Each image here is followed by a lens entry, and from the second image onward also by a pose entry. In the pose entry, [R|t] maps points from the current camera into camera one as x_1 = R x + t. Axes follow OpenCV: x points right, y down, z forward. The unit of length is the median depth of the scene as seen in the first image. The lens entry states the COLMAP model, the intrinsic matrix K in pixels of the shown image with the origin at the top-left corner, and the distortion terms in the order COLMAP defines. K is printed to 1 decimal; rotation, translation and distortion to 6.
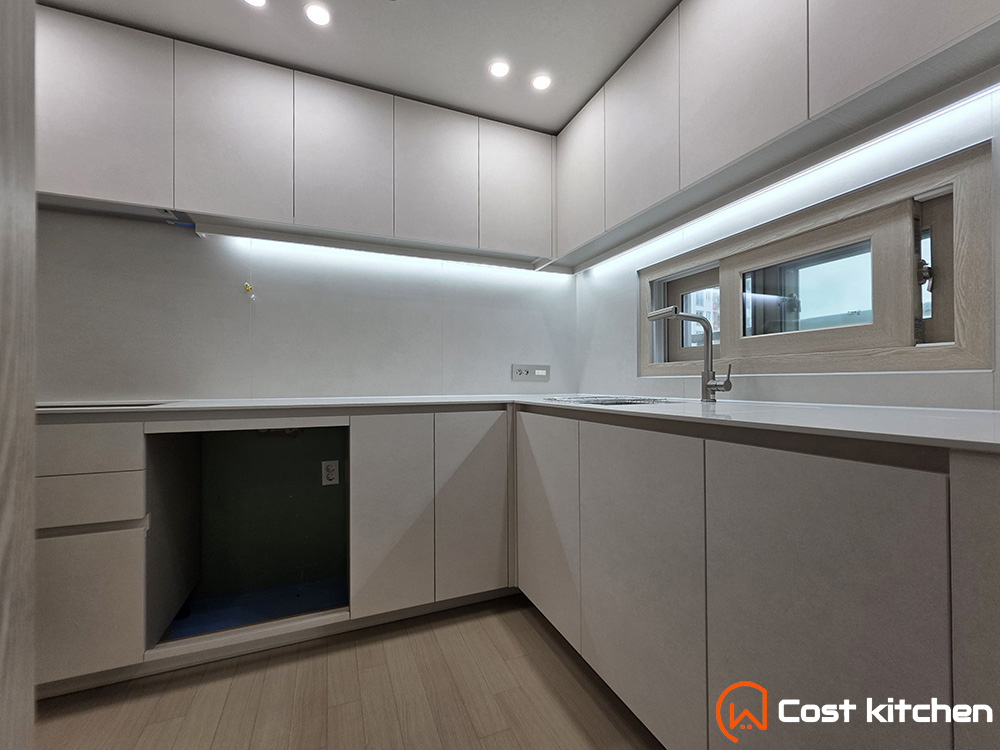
lens RADIAL K [[425.3, 0, 504.4], [0, 425.3, 385.4], [0, 0, 1]] dist [0.002137, 0.000171]
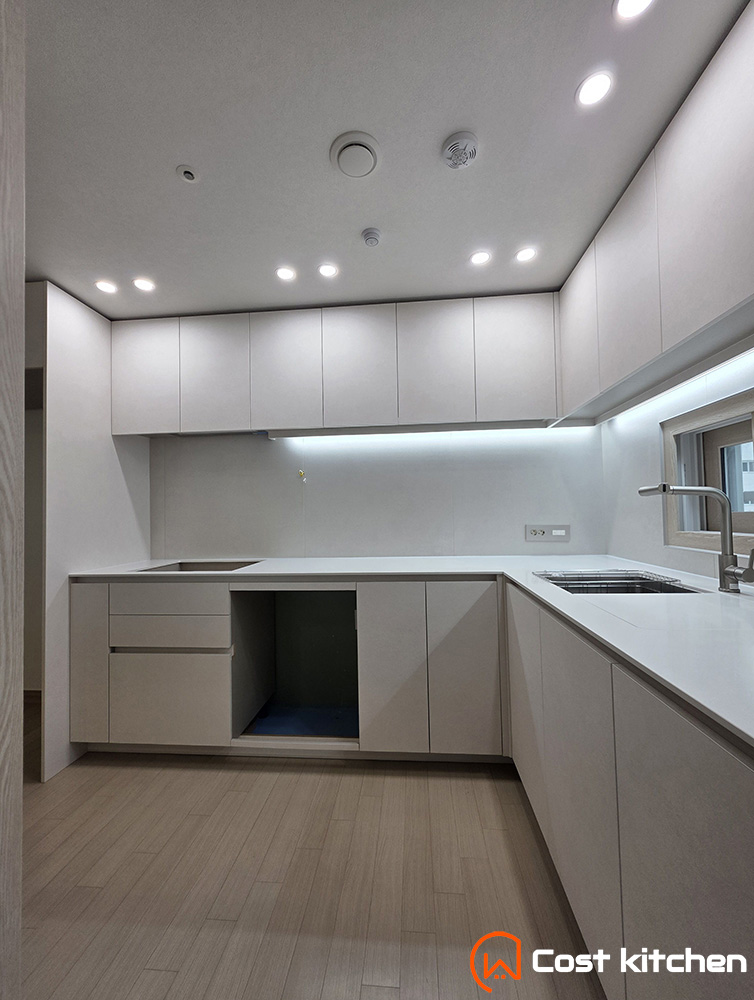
lens RADIAL K [[425.3, 0, 377.0], [0, 425.3, 500.0], [0, 0, 1]] dist [0.002137, 0.000171]
pose [[0.877774, -0.031045, -0.478068, 0.265331], [0.020723, 0.999425, -0.026850, -0.123109], [0.478626, 0.013661, 0.877912, -0.050173]]
